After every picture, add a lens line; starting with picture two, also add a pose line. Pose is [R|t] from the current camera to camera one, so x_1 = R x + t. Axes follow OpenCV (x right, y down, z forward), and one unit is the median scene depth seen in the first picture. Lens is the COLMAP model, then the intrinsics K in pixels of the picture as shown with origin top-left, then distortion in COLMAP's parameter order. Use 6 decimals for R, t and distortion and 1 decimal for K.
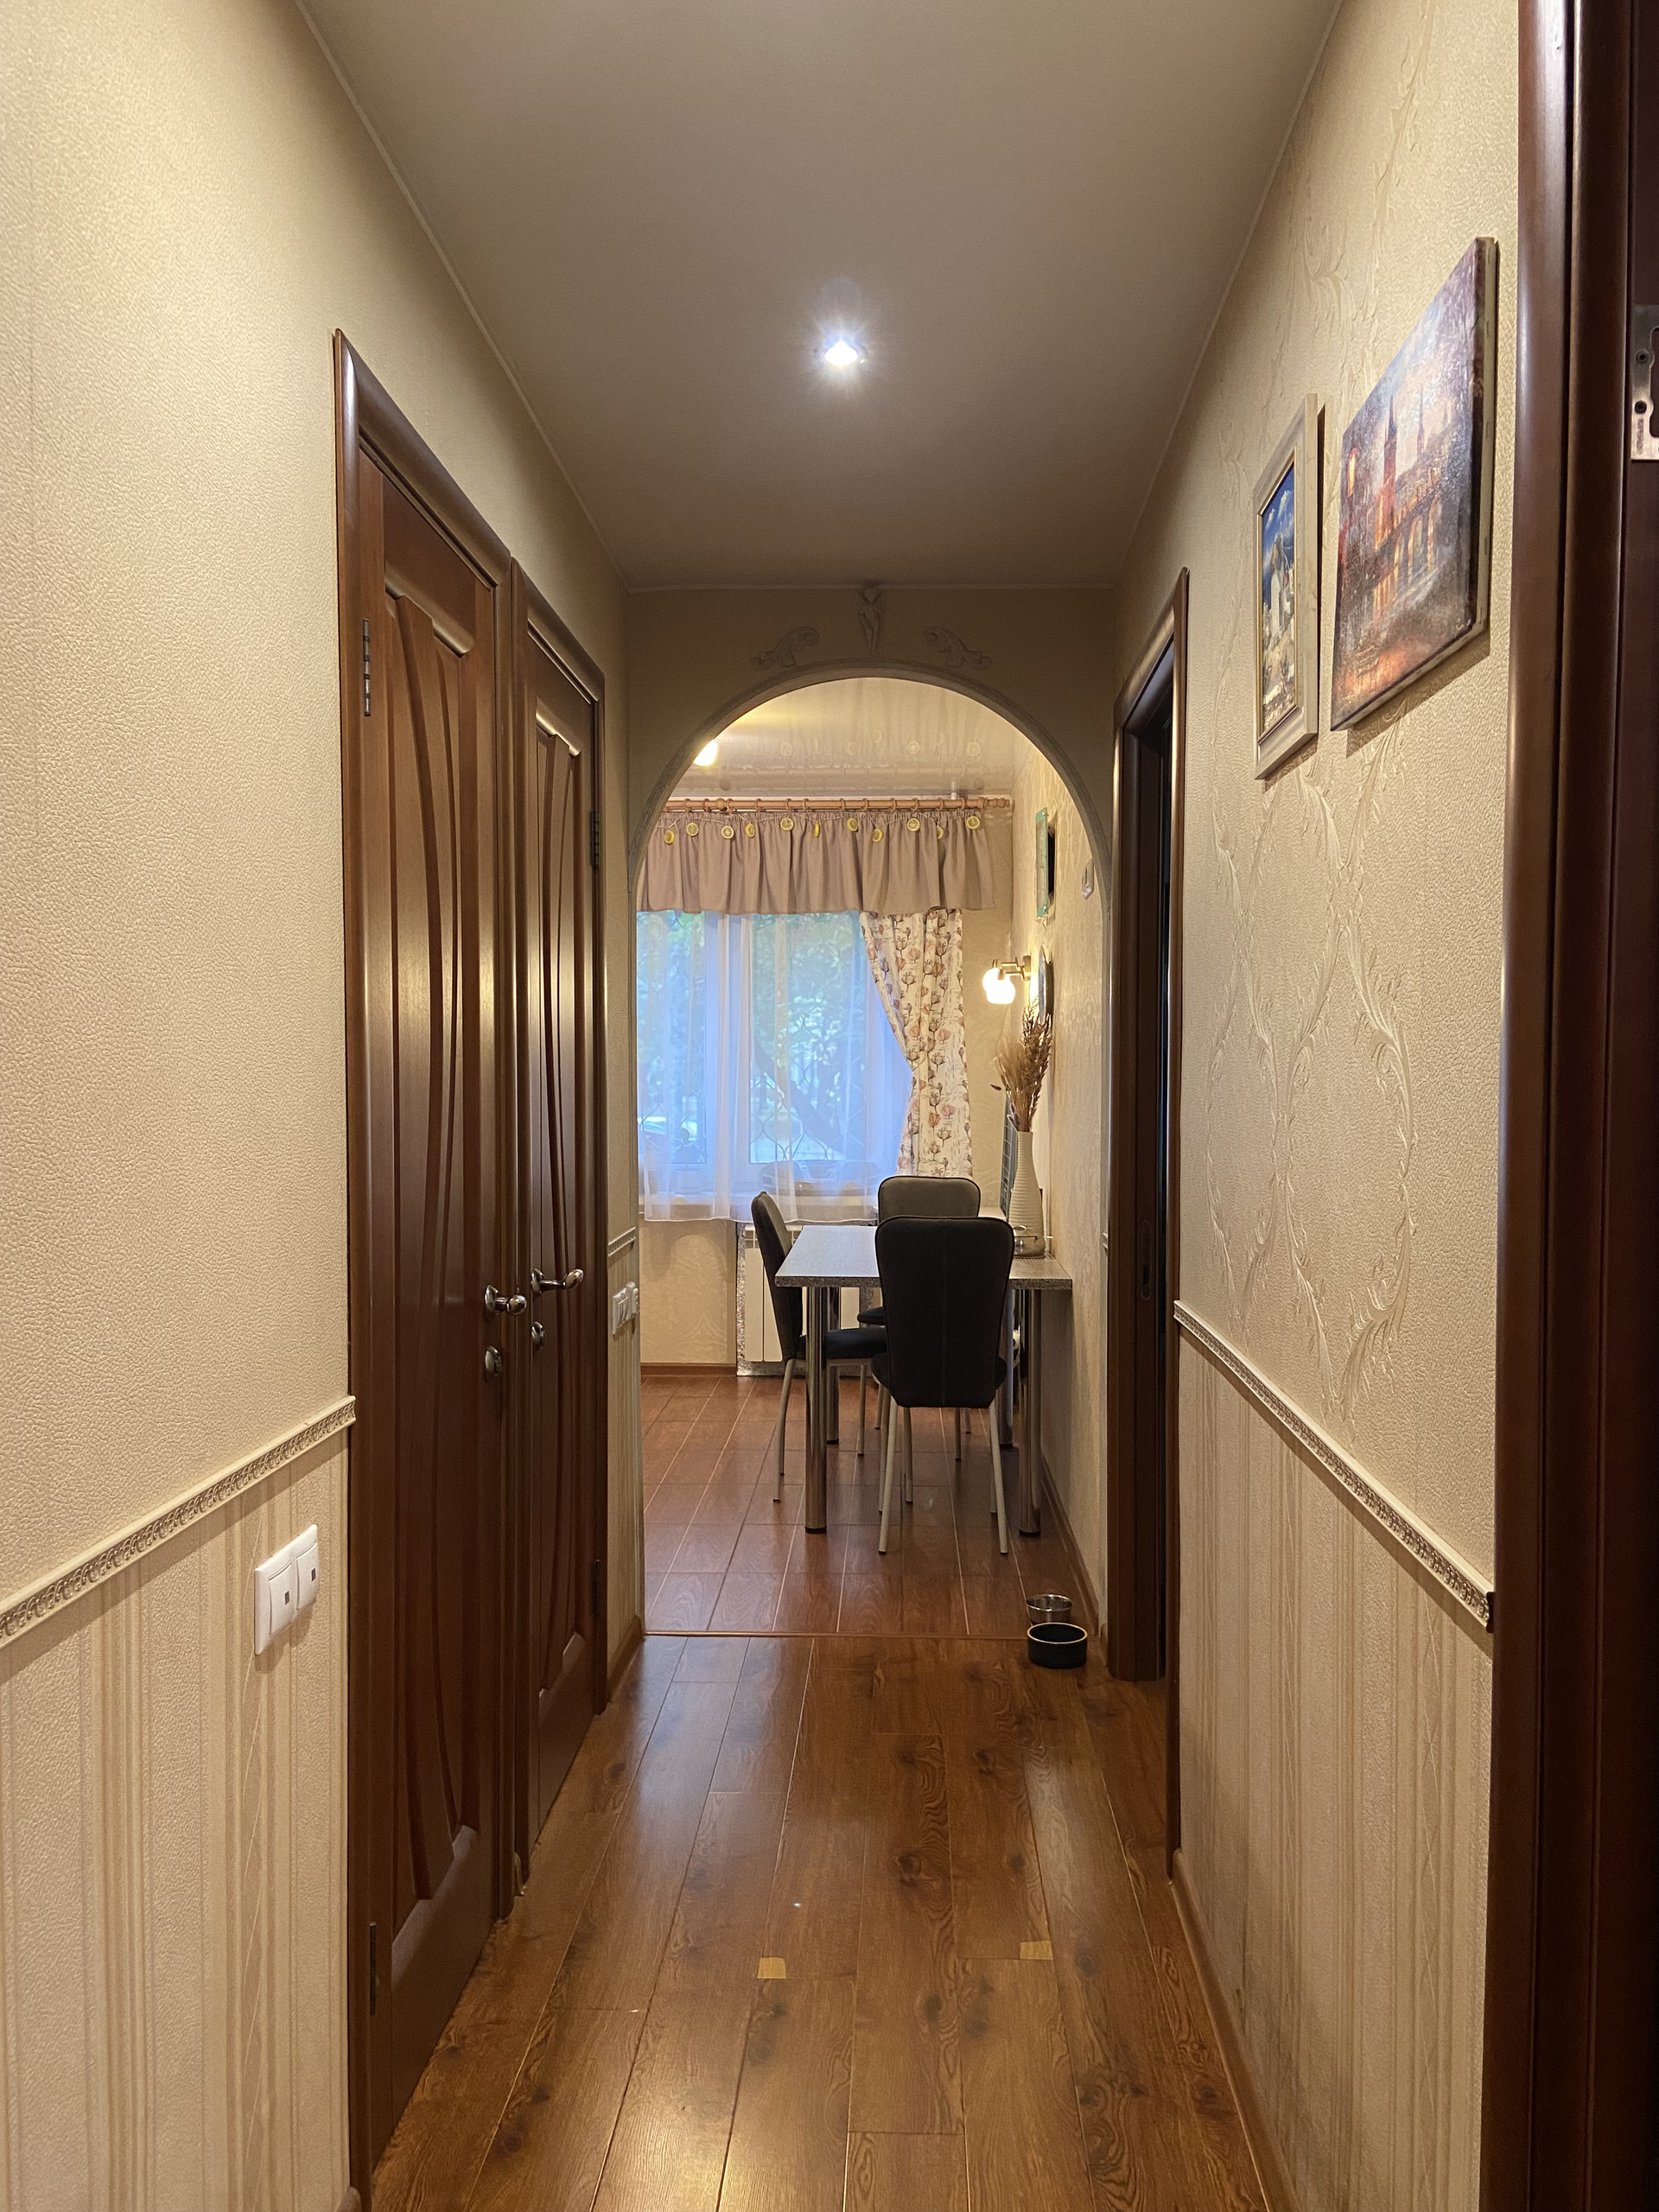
lens RADIAL K [[1673.6, 0, 841.4], [0, 1673.6, 1116.2], [0, 0, 1]] dist [0.129364, -0.173105]
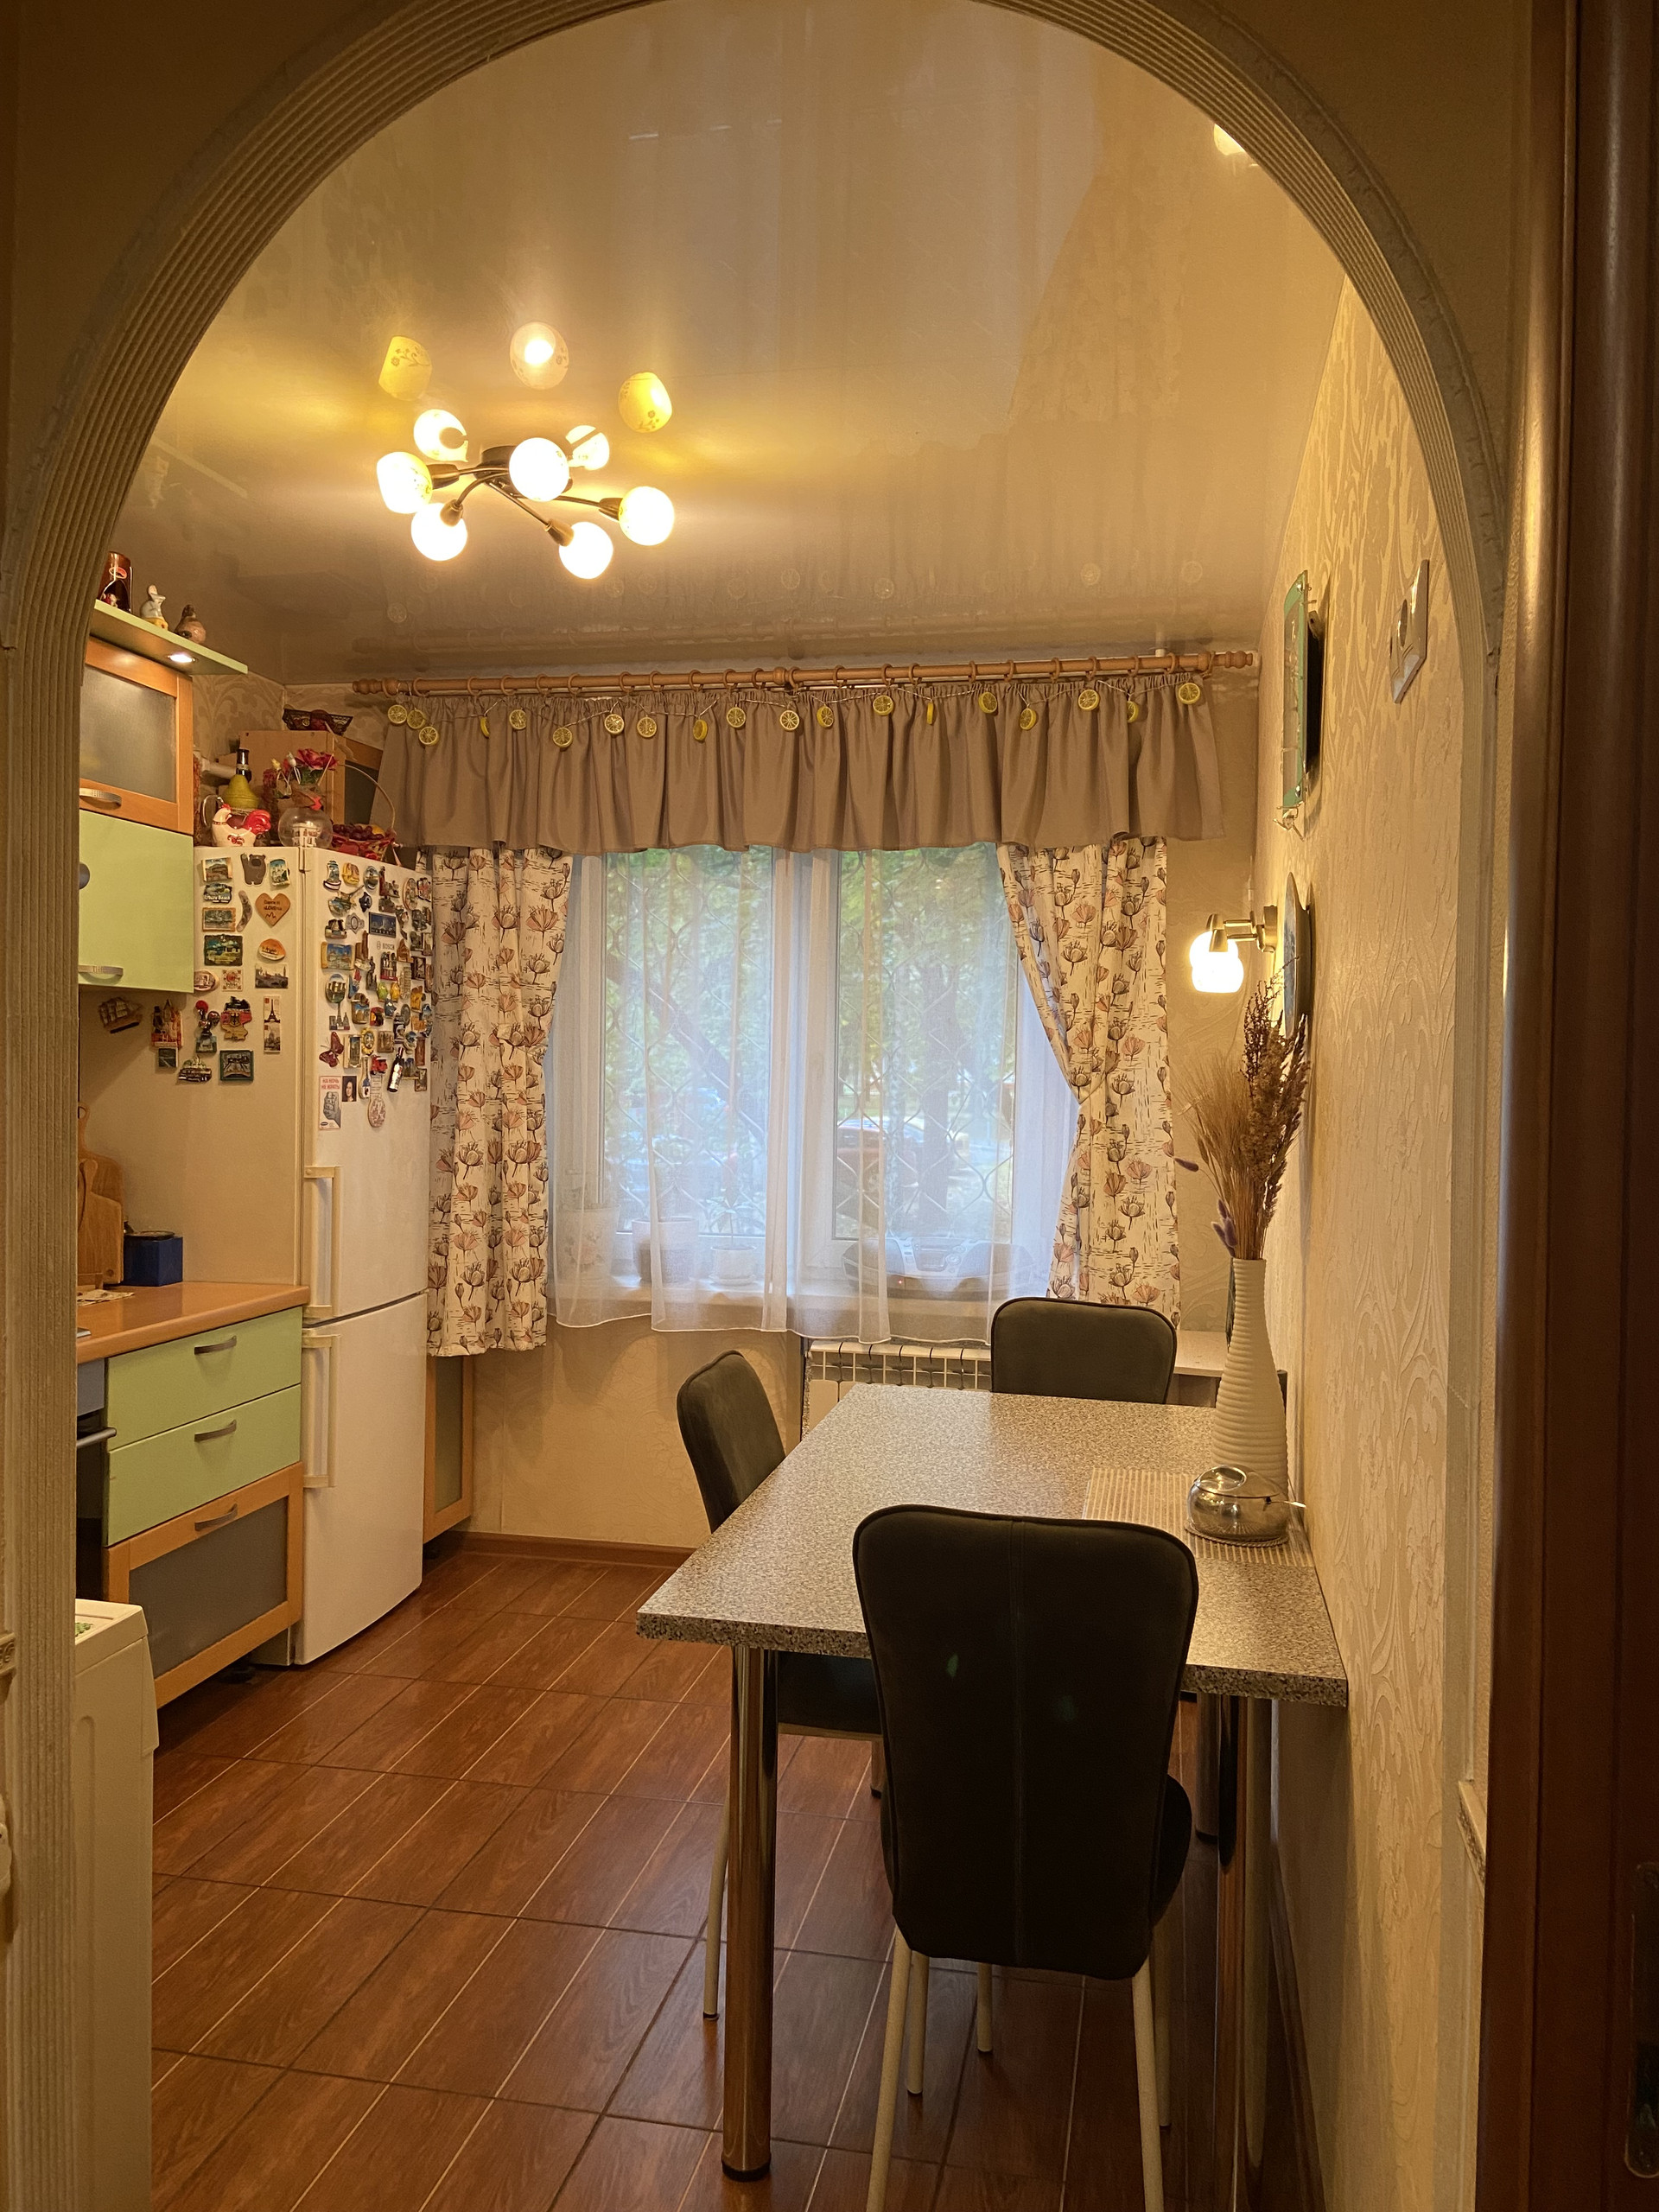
lens RADIAL K [[1673.6, 0, 841.4], [0, 1673.6, 1116.2], [0, 0, 1]] dist [0.129364, -0.173105]
pose [[0.987538, 0.014874, -0.156676, 0.052655], [-0.014172, 0.999884, 0.005595, -0.024881], [0.156741, -0.003305, 0.987634, 0.381639]]
